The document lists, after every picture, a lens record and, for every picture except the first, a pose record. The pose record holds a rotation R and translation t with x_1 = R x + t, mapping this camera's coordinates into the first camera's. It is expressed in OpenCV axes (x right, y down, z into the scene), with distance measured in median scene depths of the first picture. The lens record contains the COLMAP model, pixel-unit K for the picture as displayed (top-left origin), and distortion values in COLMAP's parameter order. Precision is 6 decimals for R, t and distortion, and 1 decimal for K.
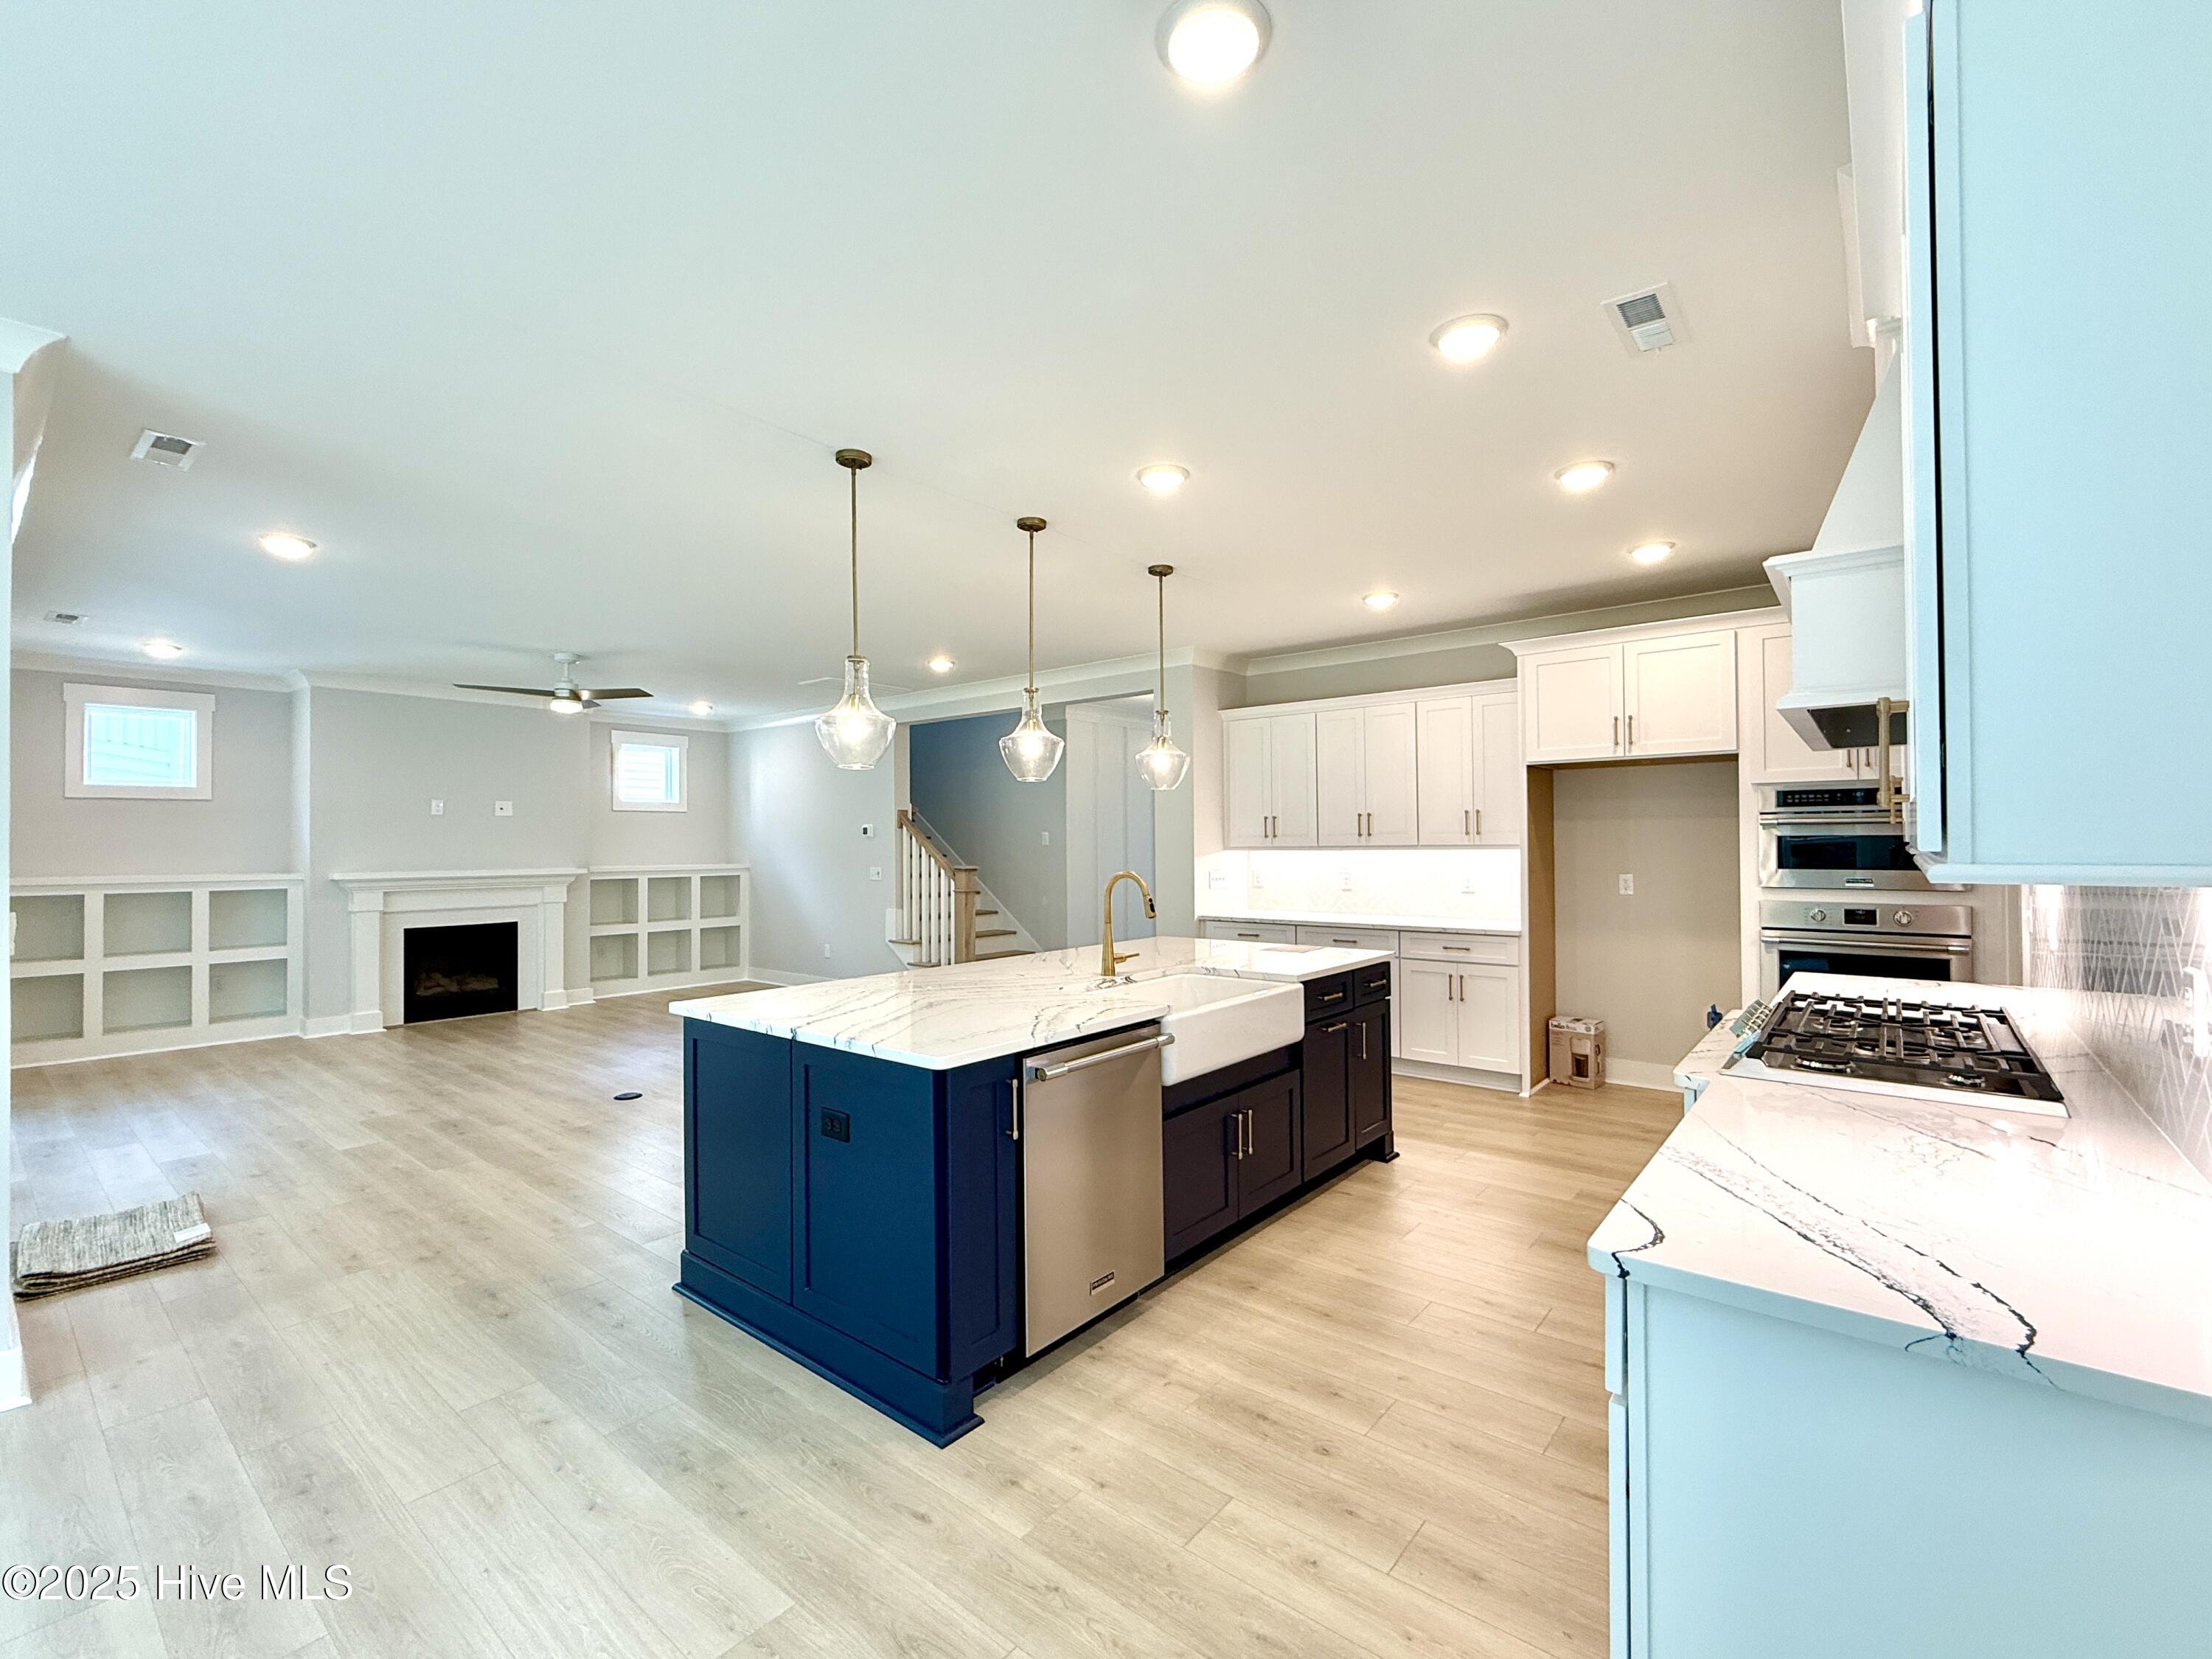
lens RADIAL K [[964.9, 0, 1108.3], [0, 964.9, 837.8], [0, 0, 1]] dist [0.002045, -0.000637]
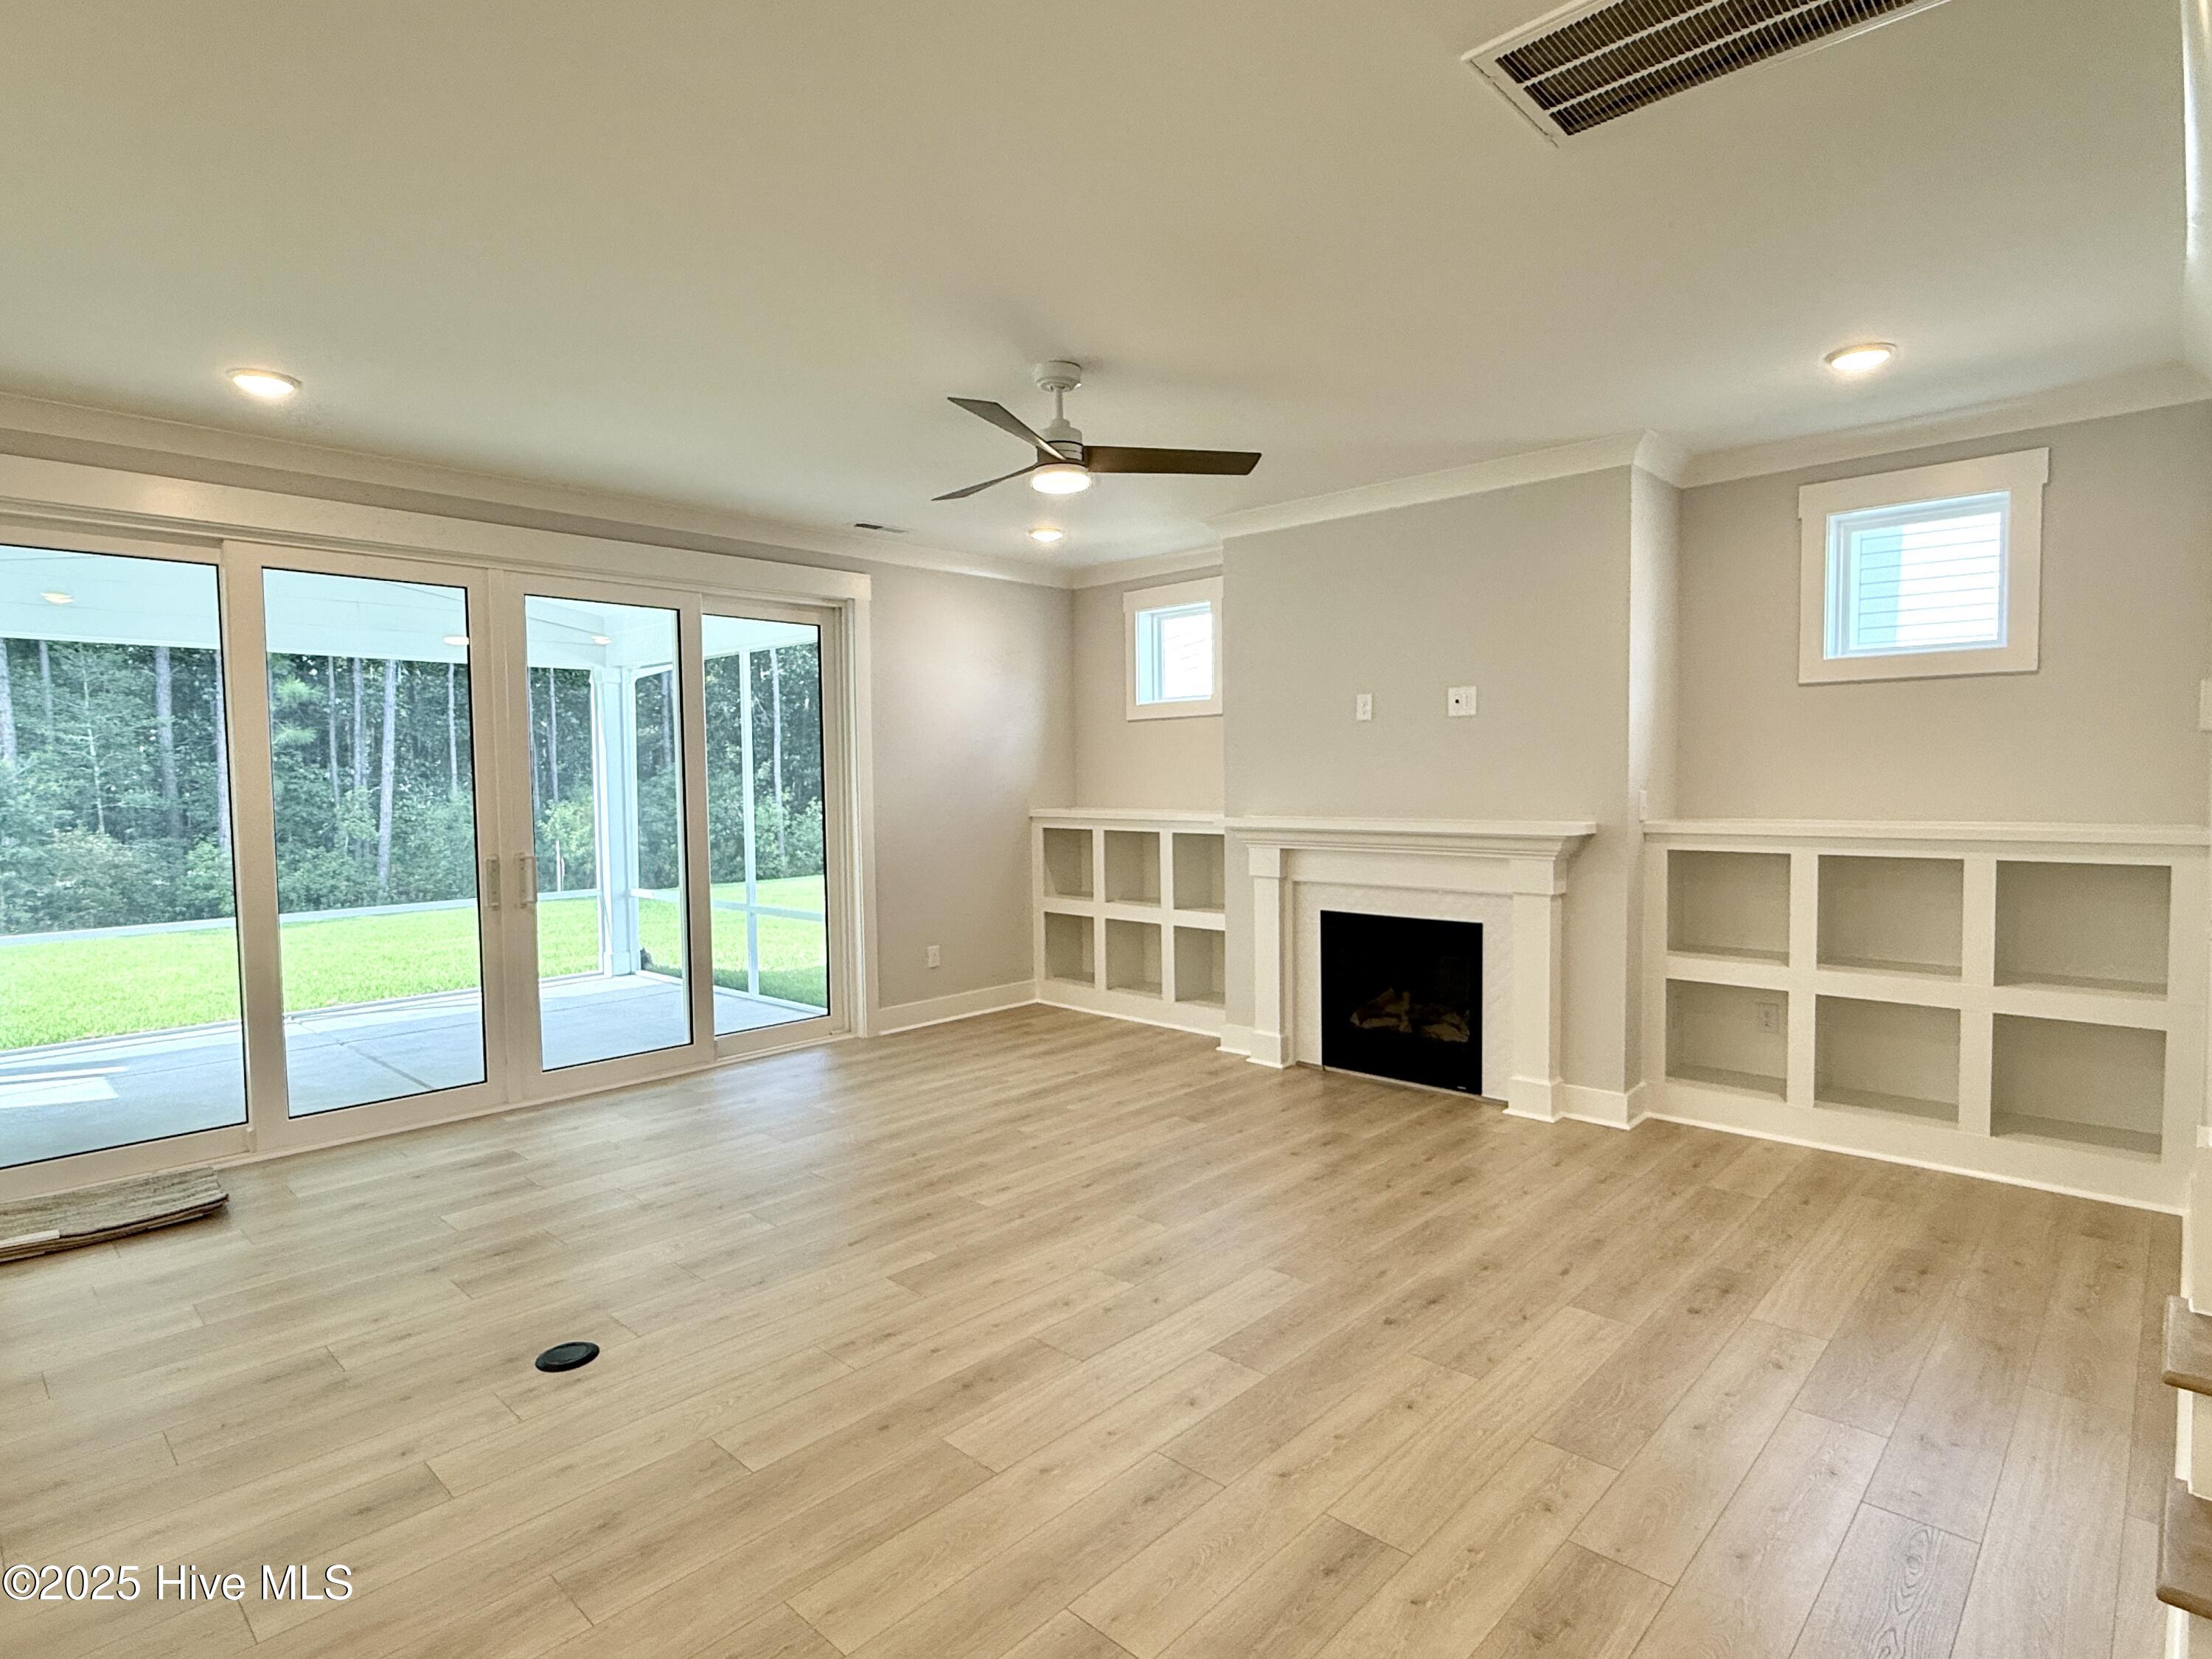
lens RADIAL K [[1173.2, 0, 1109.5], [0, 1173.2, 837.6], [0, 0, 1]] dist [-0.003307, -0.000094]
pose [[-0.058485, 0.062920, -0.996303, 0.012500], [0.019746, 0.997889, 0.061861, -0.000265], [0.998093, -0.016055, -0.059604, 0.897899]]
